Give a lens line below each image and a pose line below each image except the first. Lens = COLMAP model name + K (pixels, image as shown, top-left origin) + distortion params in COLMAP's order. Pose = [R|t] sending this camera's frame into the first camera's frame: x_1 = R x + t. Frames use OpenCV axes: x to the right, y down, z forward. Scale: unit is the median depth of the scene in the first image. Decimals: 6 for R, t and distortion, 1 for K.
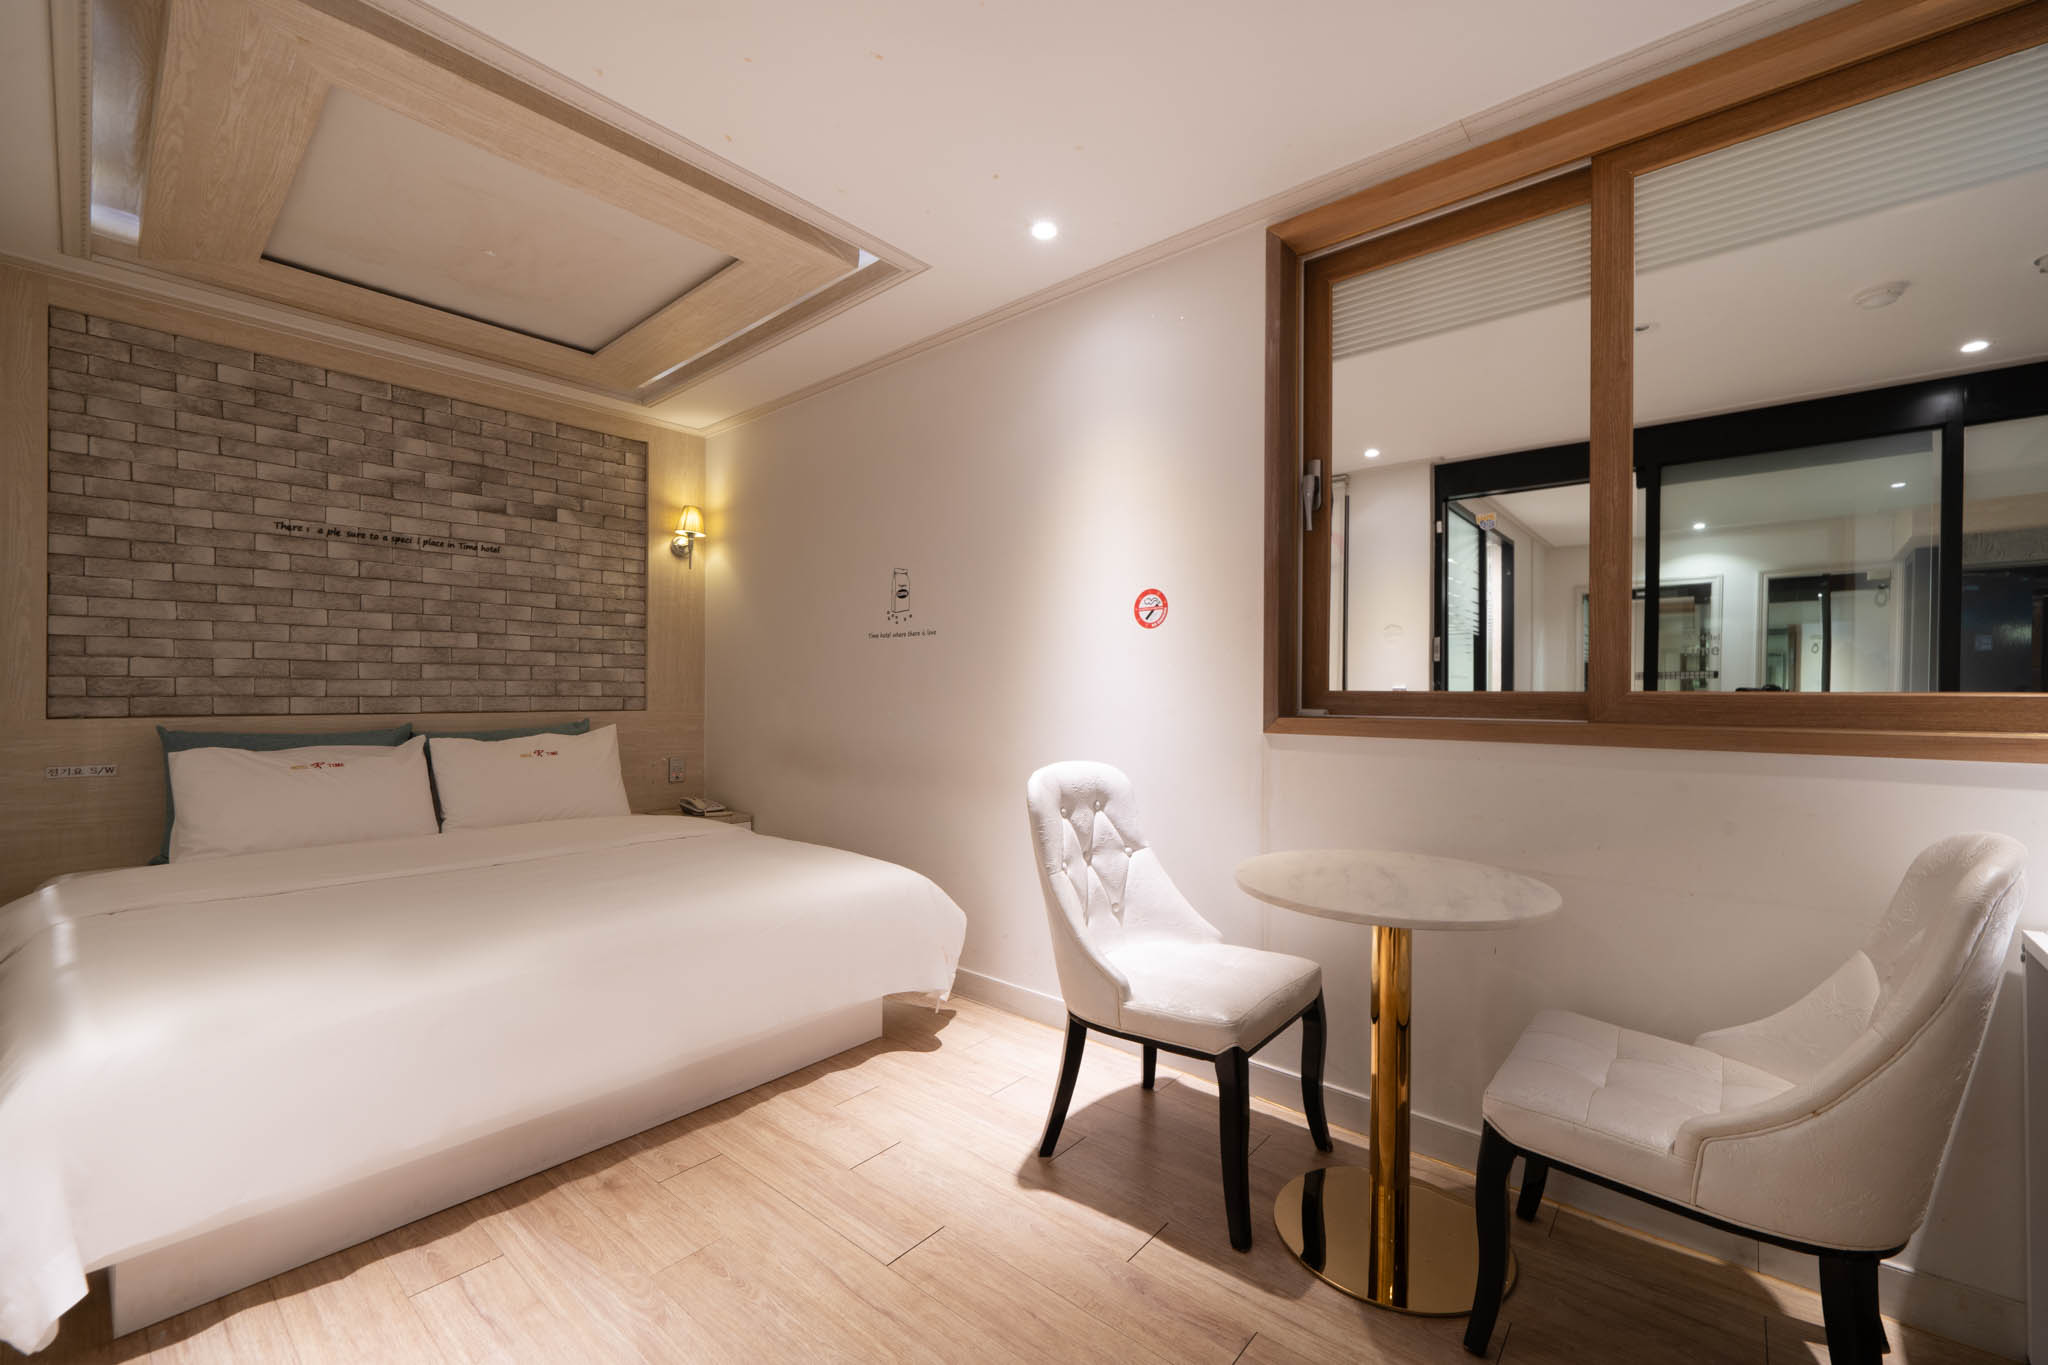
lens RADIAL K [[842.0, 0, 1024.0], [0, 842.0, 682.5], [0, 0, 1]] dist [-0.008317, -0.000339]
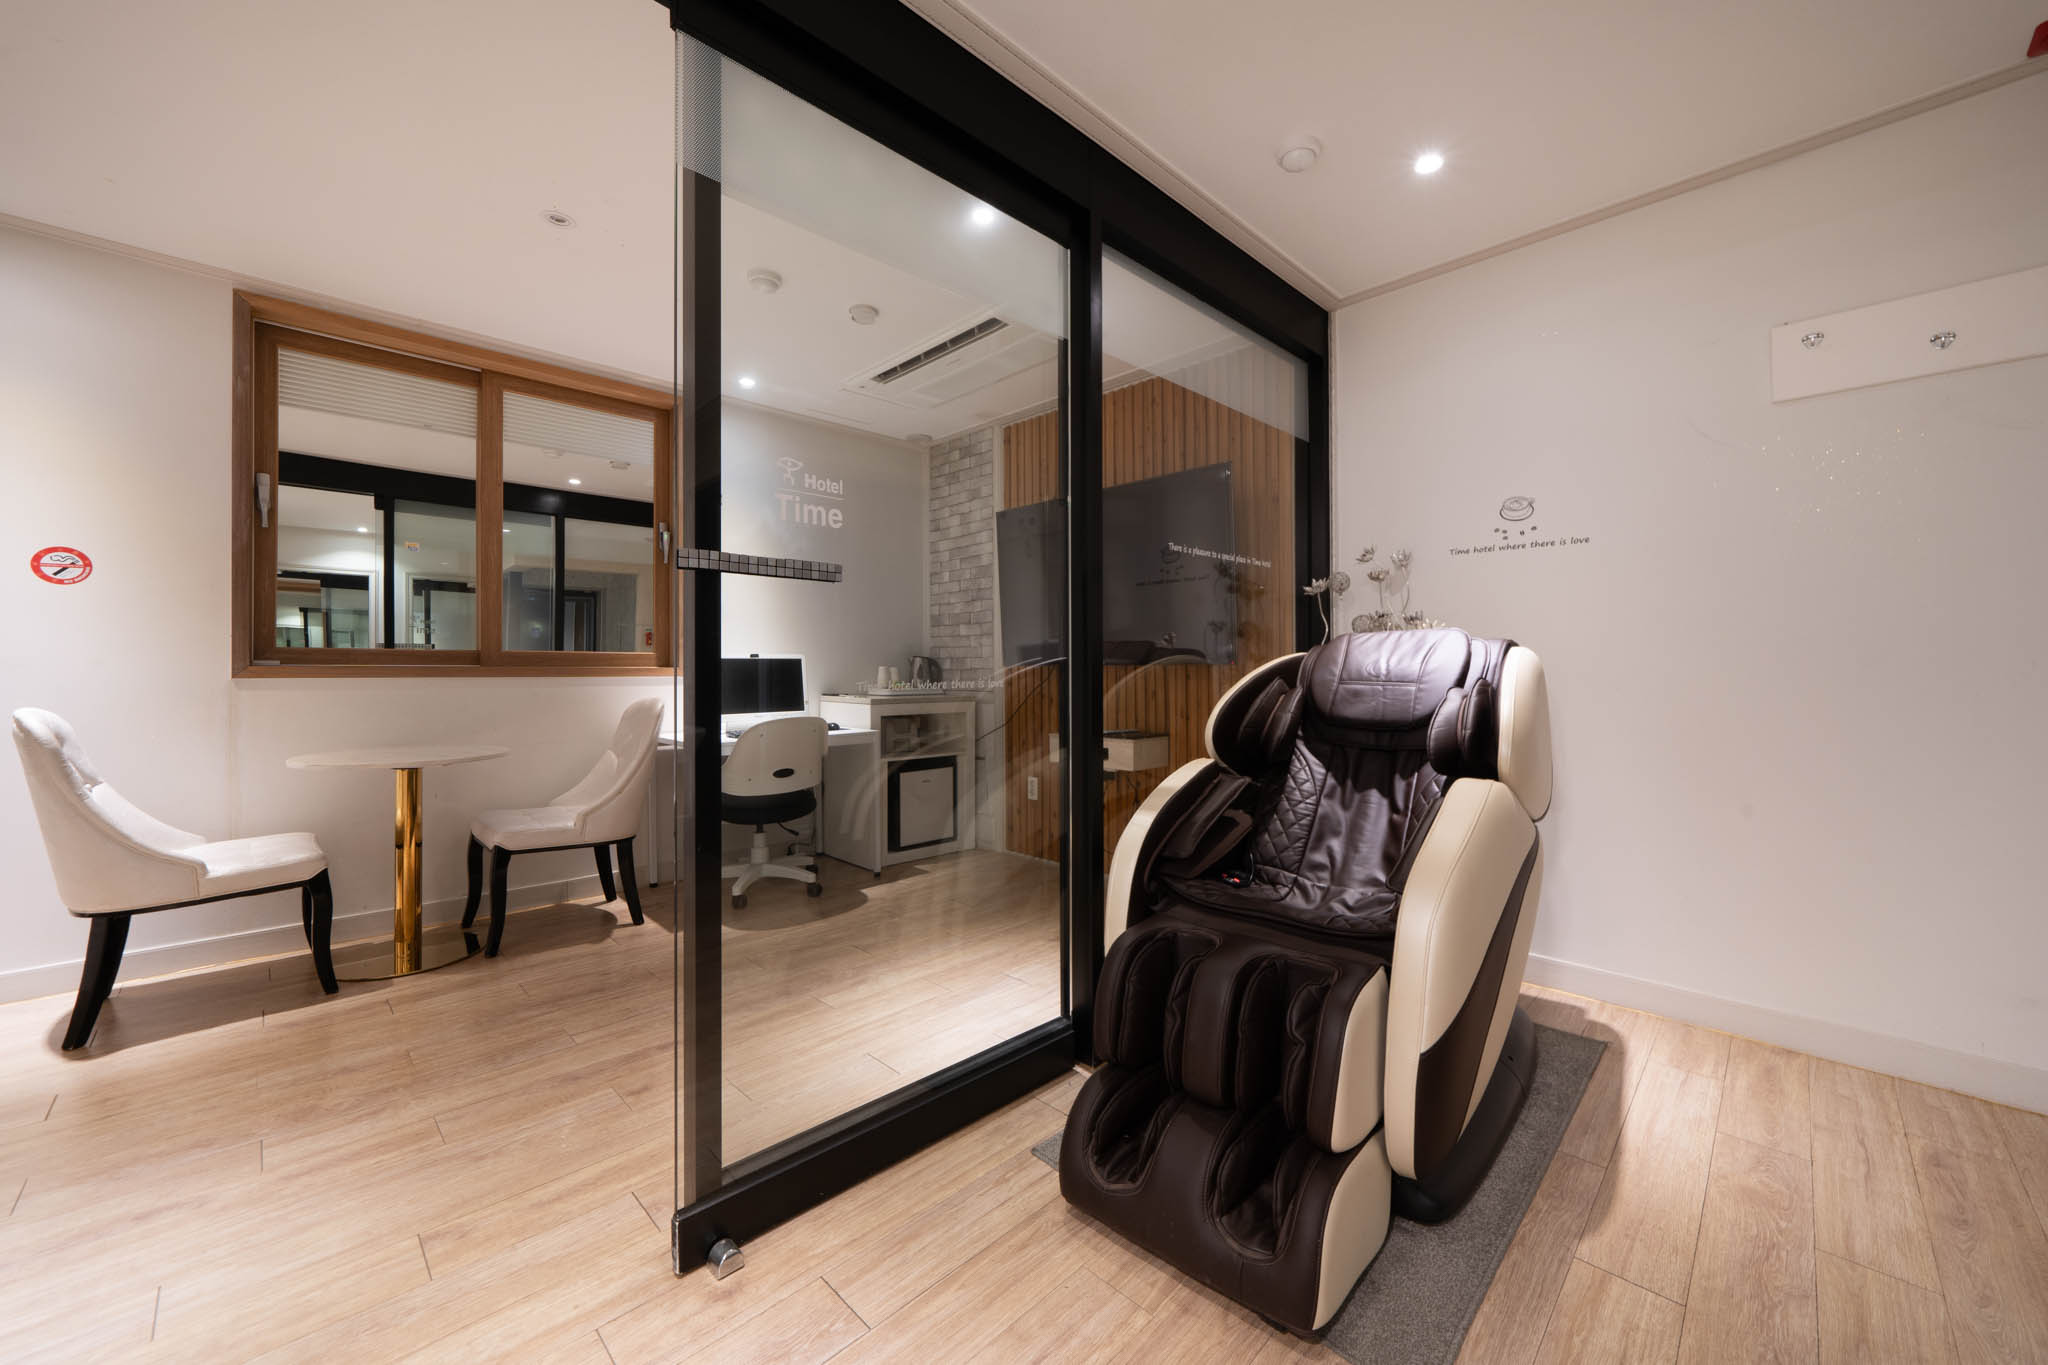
lens RADIAL K [[744.8, 0, 1024.0], [0, 744.8, 682.5], [0, 0, 1]] dist [0.001896, 0.000155]
pose [[0.092245, -0.020037, 0.995535, -0.740029], [-0.009205, 0.999738, 0.020975, 0.030582], [-0.995694, -0.011098, 0.092036, -0.316531]]
